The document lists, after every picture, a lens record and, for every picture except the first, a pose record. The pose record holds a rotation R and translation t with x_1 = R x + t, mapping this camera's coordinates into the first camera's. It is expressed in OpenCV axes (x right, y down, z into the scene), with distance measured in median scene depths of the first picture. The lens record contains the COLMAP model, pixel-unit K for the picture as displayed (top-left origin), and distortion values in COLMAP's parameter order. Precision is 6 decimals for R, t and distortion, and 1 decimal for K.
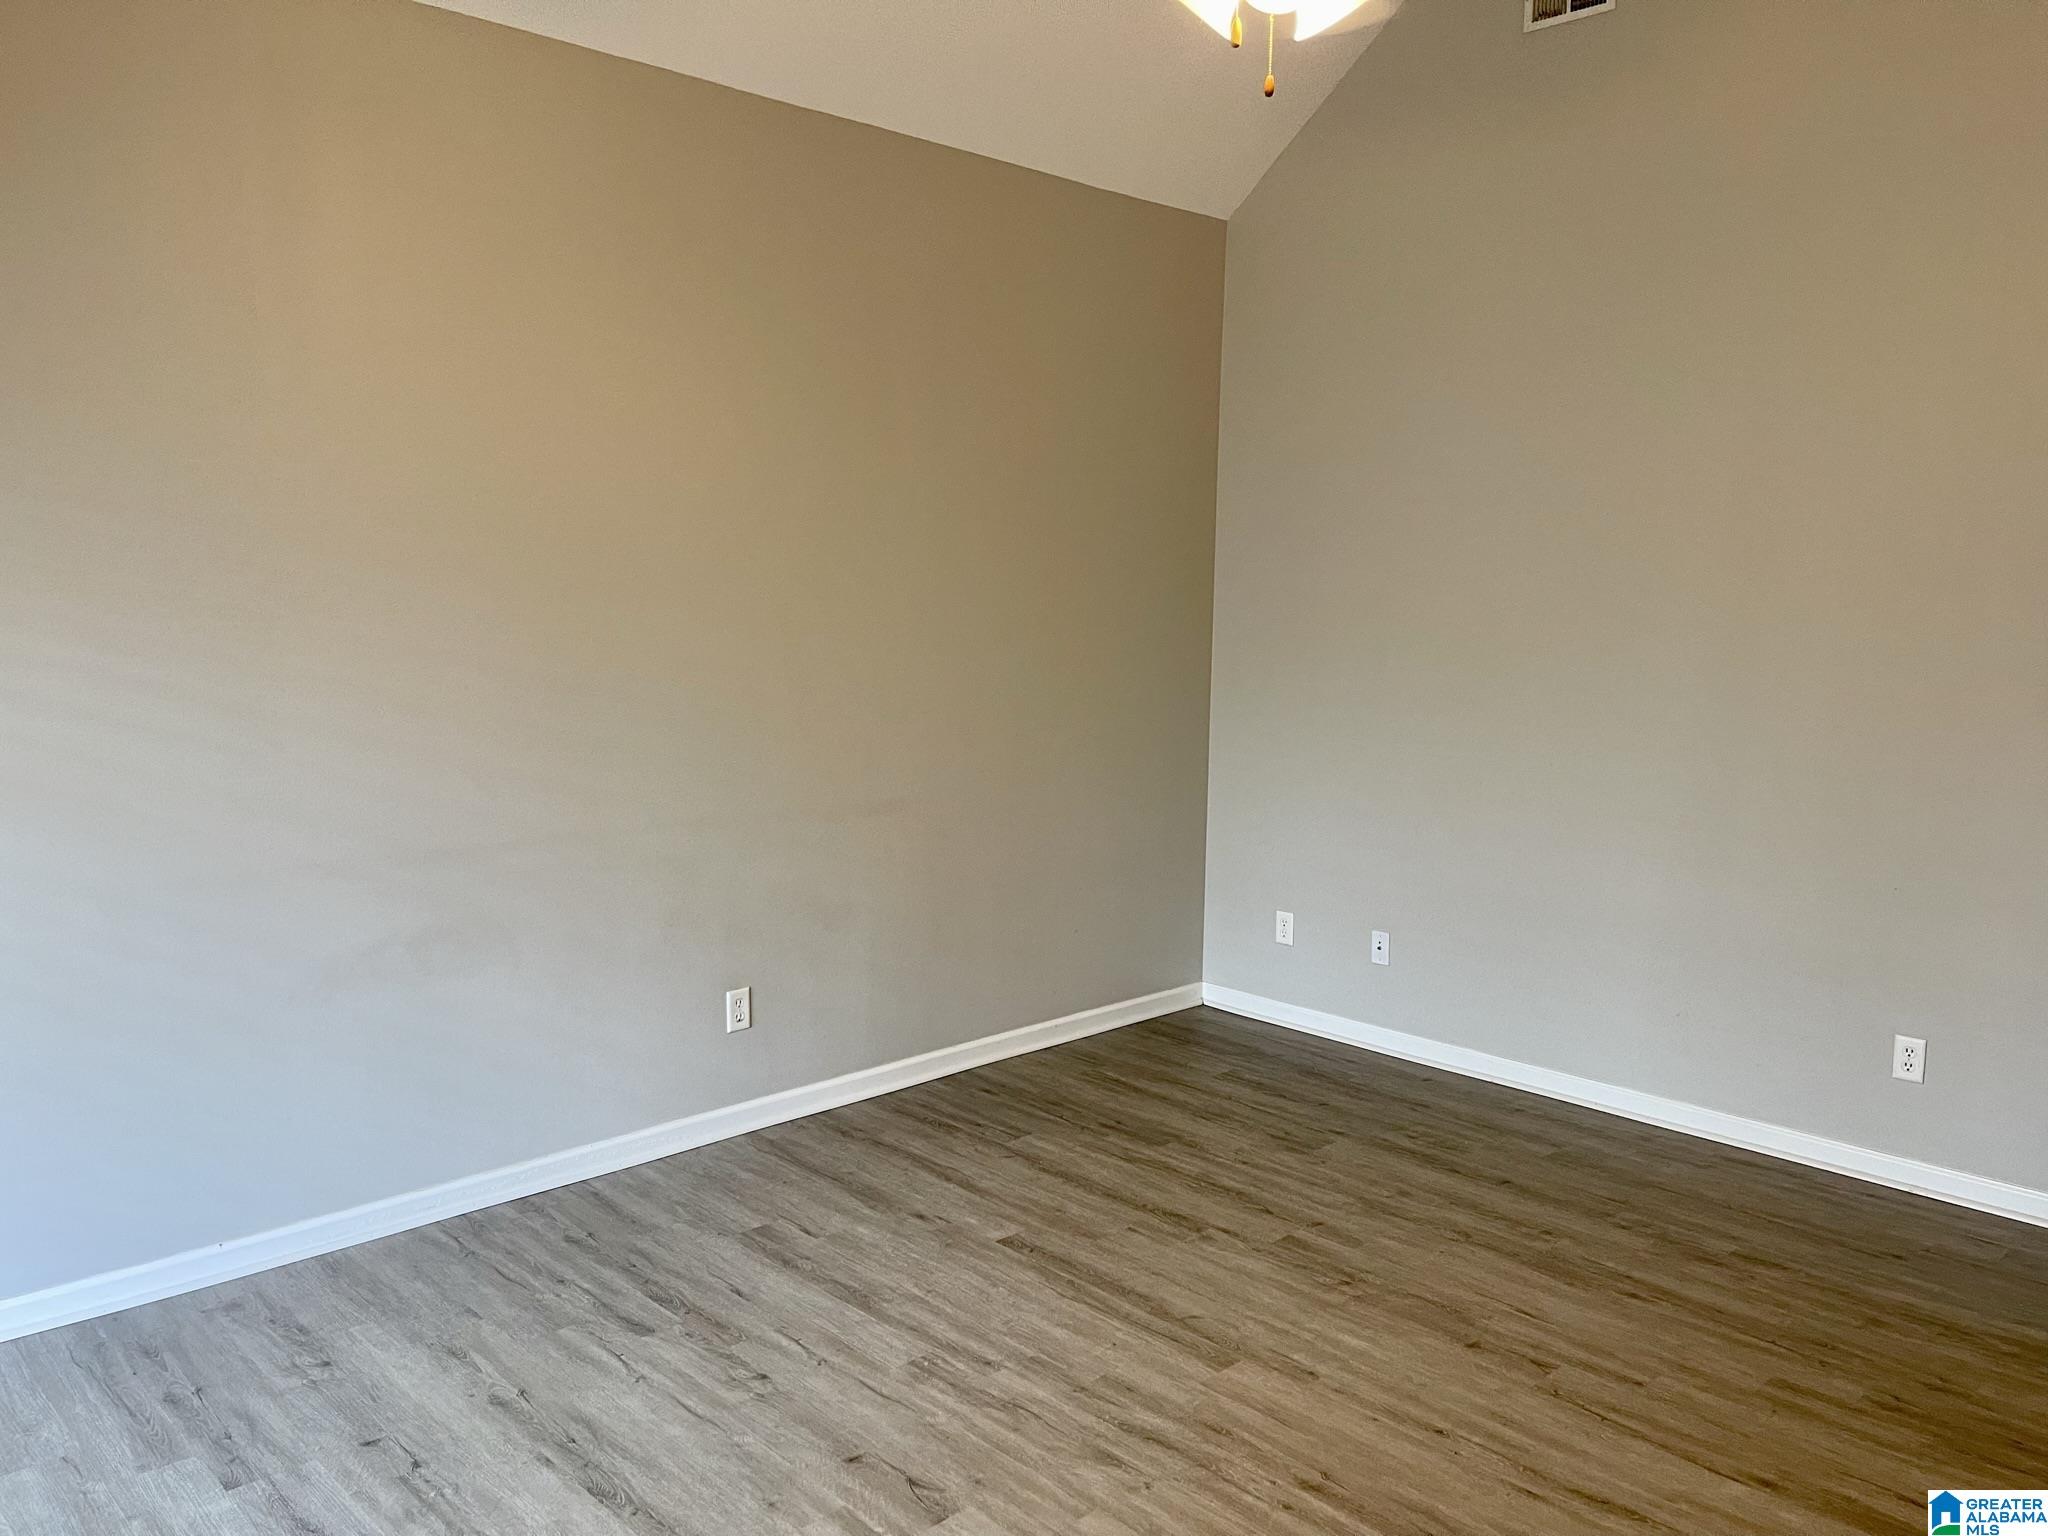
lens RADIAL K [[1548.8, 0, 1033.7], [0, 1548.8, 772.7], [0, 0, 1]] dist [0.028151, -0.006003]
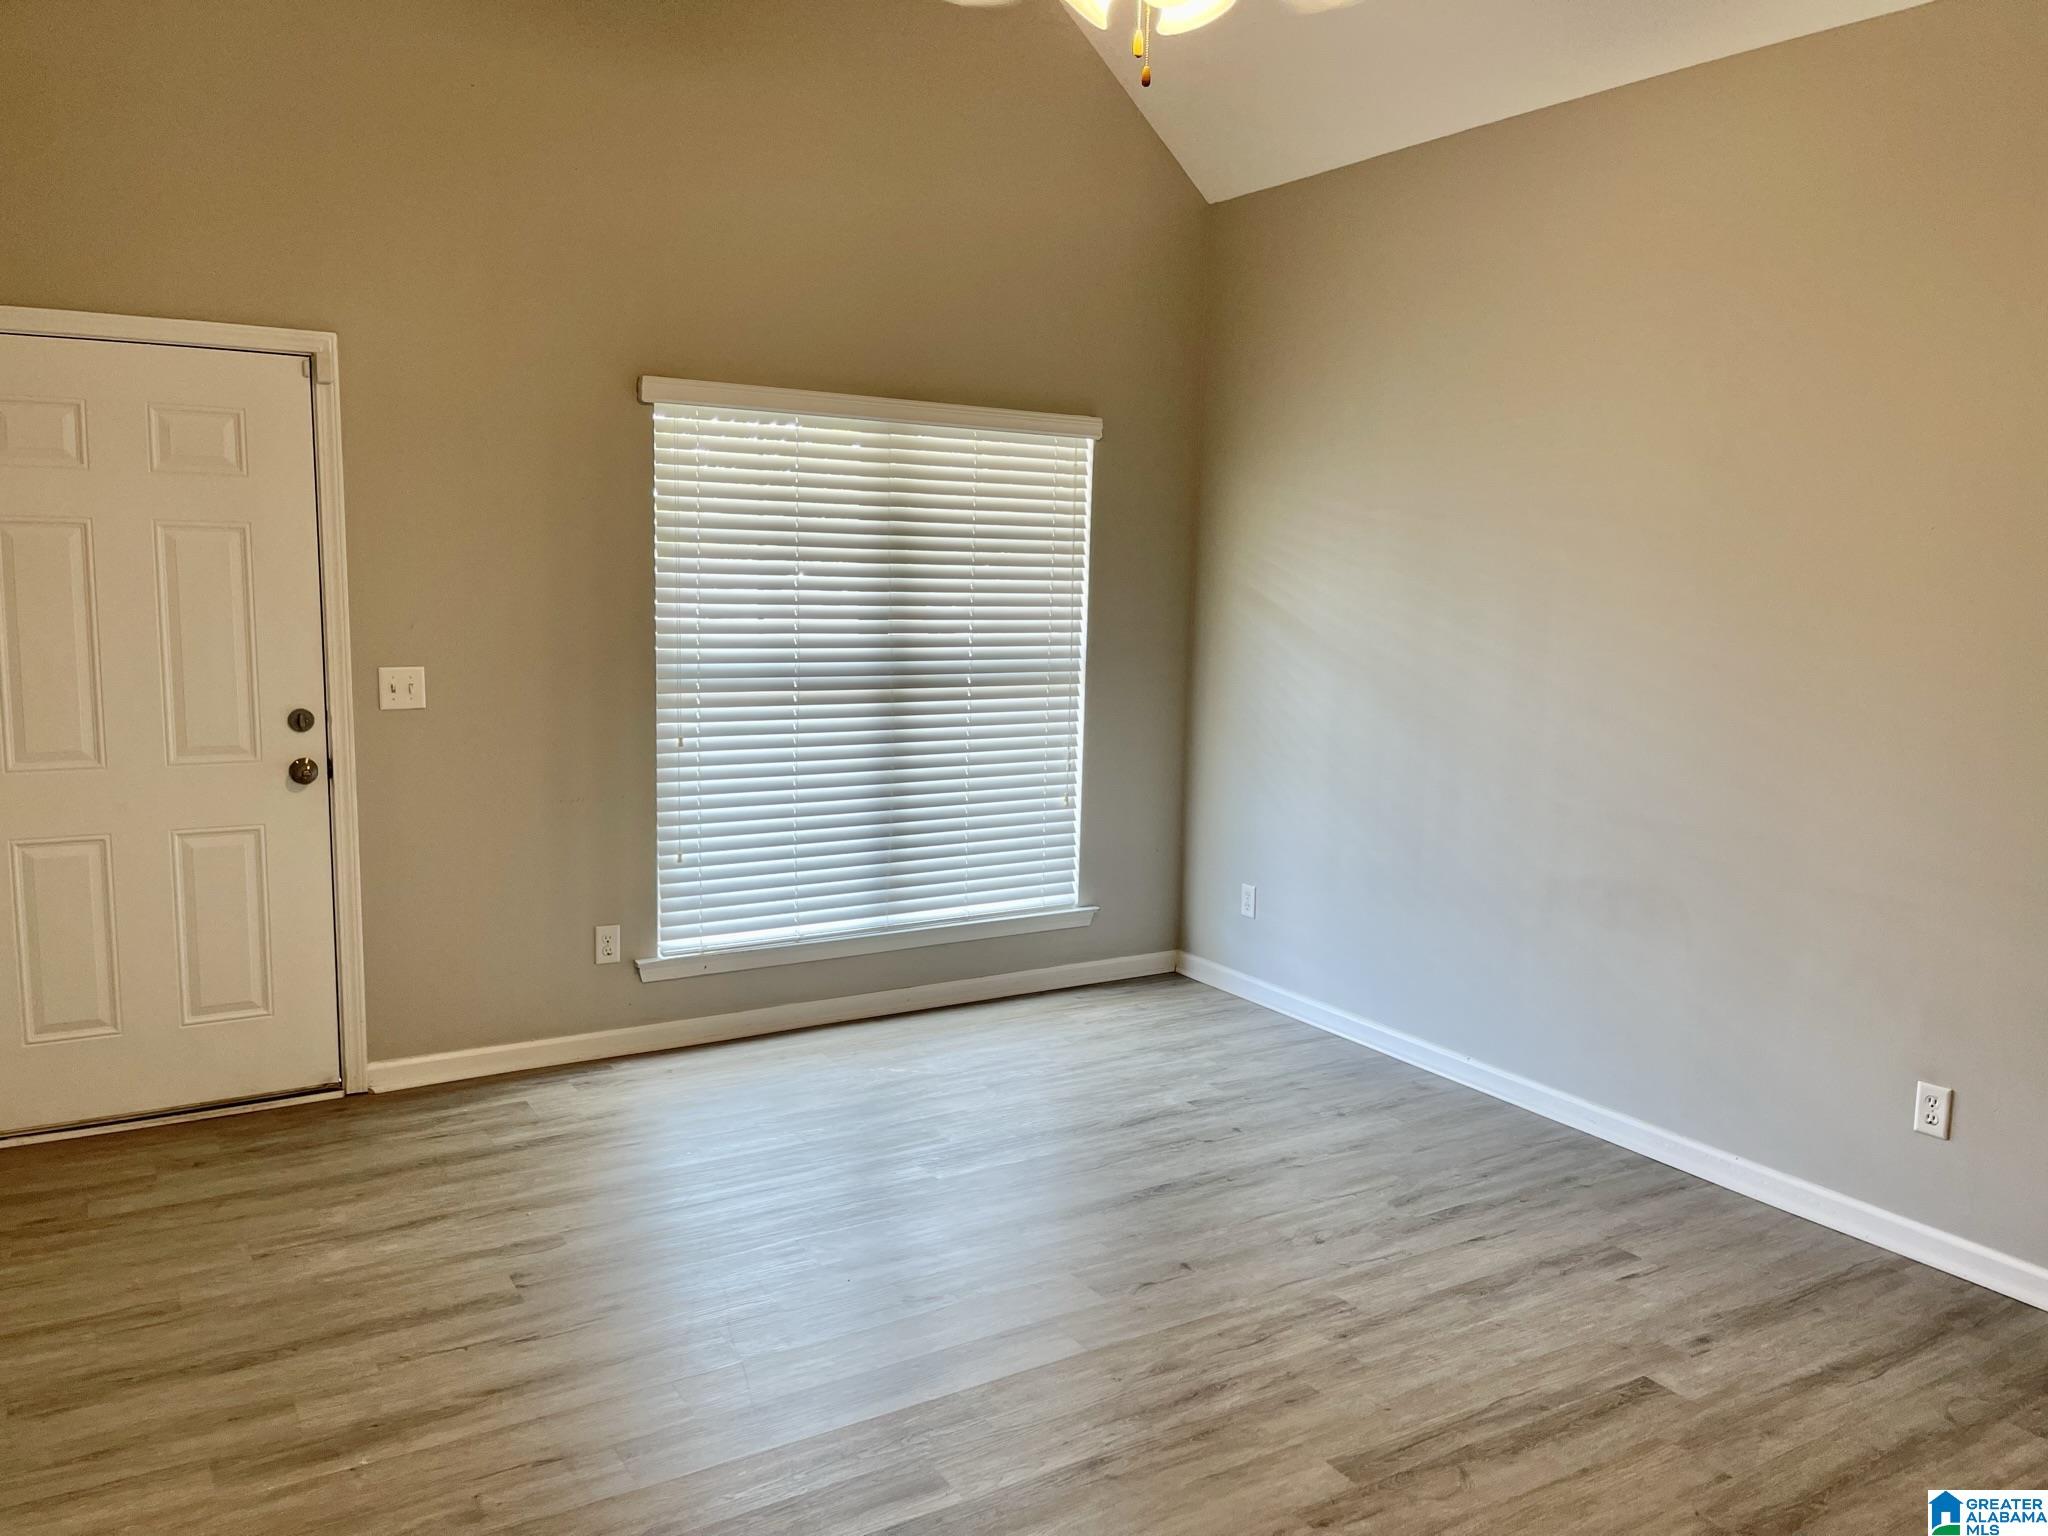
lens RADIAL K [[1548.8, 0, 1033.7], [0, 1548.8, 772.7], [0, 0, 1]] dist [0.028151, -0.006003]
pose [[-0.207125, 0.115660, -0.971454, 0.868076], [-0.147561, 0.977933, 0.147893, -0.091798], [0.967122, 0.173981, -0.185488, 0.841059]]
